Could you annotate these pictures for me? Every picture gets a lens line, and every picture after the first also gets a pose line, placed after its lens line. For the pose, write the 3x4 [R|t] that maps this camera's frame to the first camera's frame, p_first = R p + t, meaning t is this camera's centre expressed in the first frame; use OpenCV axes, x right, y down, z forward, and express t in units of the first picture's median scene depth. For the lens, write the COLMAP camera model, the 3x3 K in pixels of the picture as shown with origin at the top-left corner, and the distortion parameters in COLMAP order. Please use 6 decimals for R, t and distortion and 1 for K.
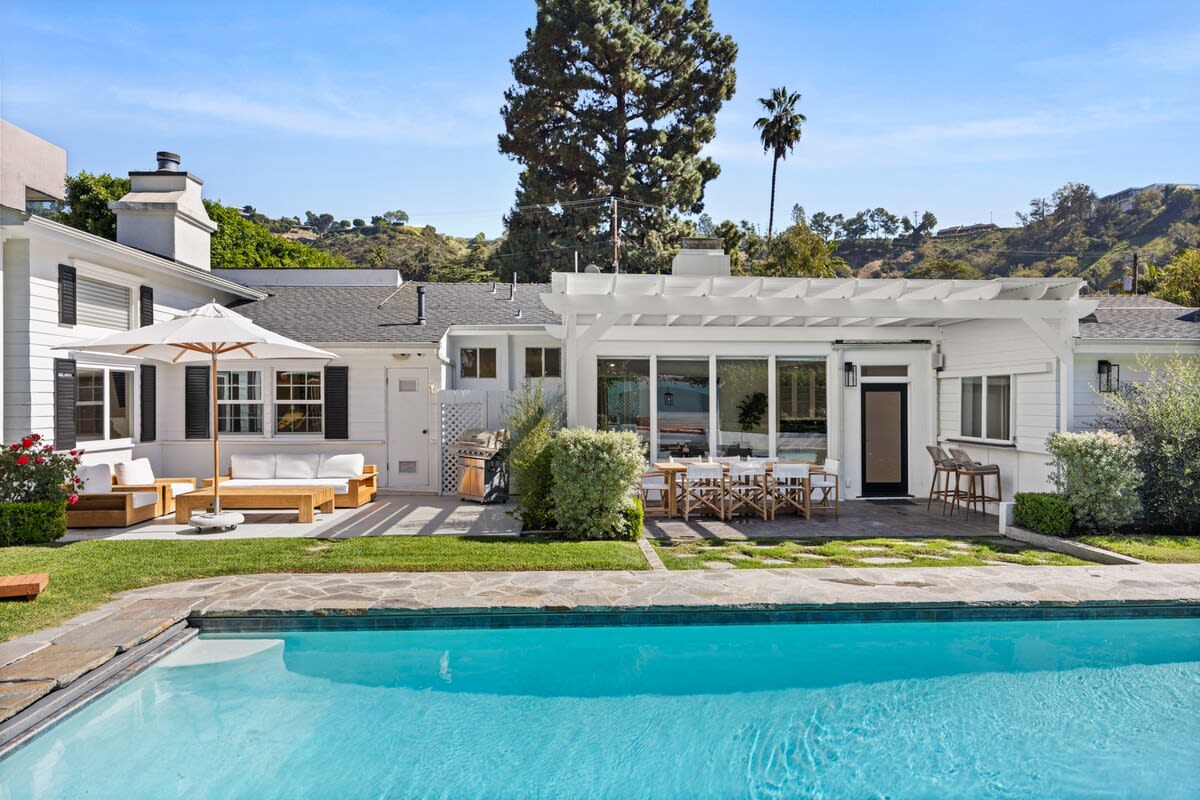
lens RADIAL K [[741.0, 0, 600.0], [0, 741.0, 400.0], [0, 0, 1]] dist [0.000185, 0.000835]
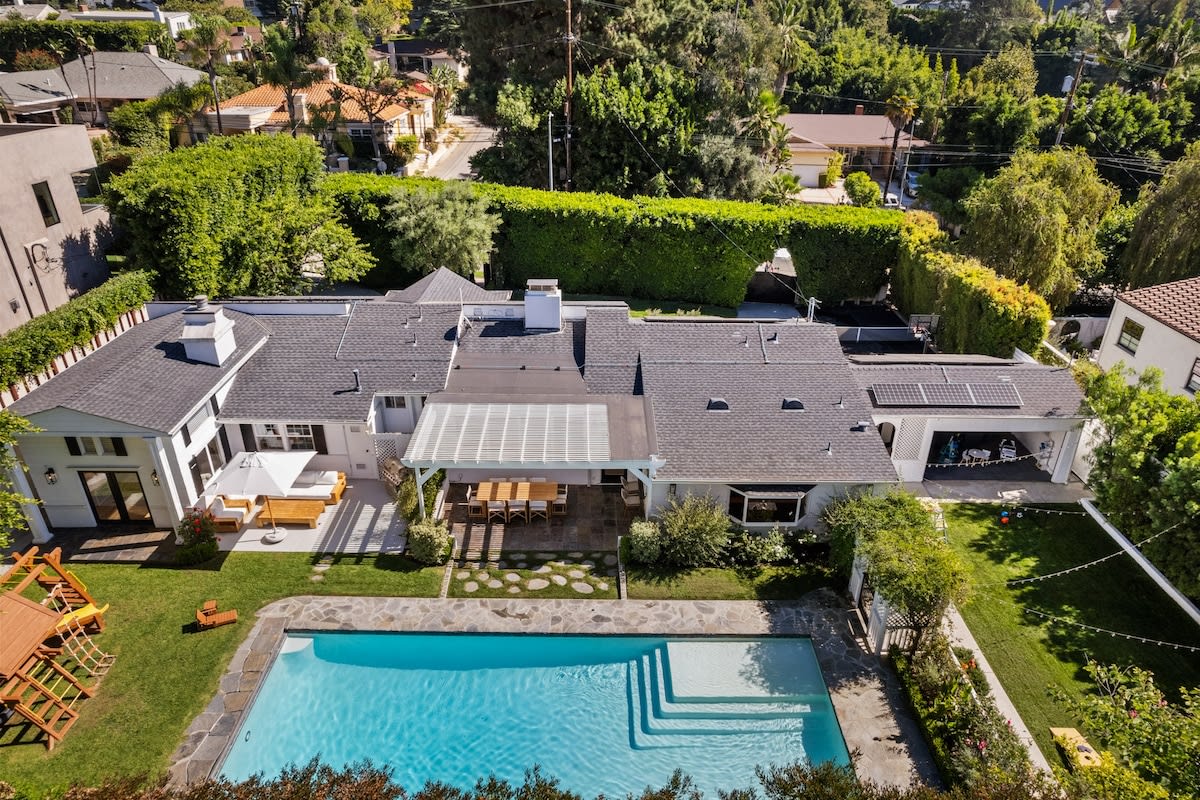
lens RADIAL K [[796.4, 0, 600.0], [0, 796.4, 400.0], [0, 0, 1]] dist [-0.004256, -0.000537]
pose [[0.998775, 0.036119, -0.033826, 0.433523], [-0.015736, 0.879897, 0.474905, -1.075195], [0.046916, -0.473790, 0.879387, -0.725426]]
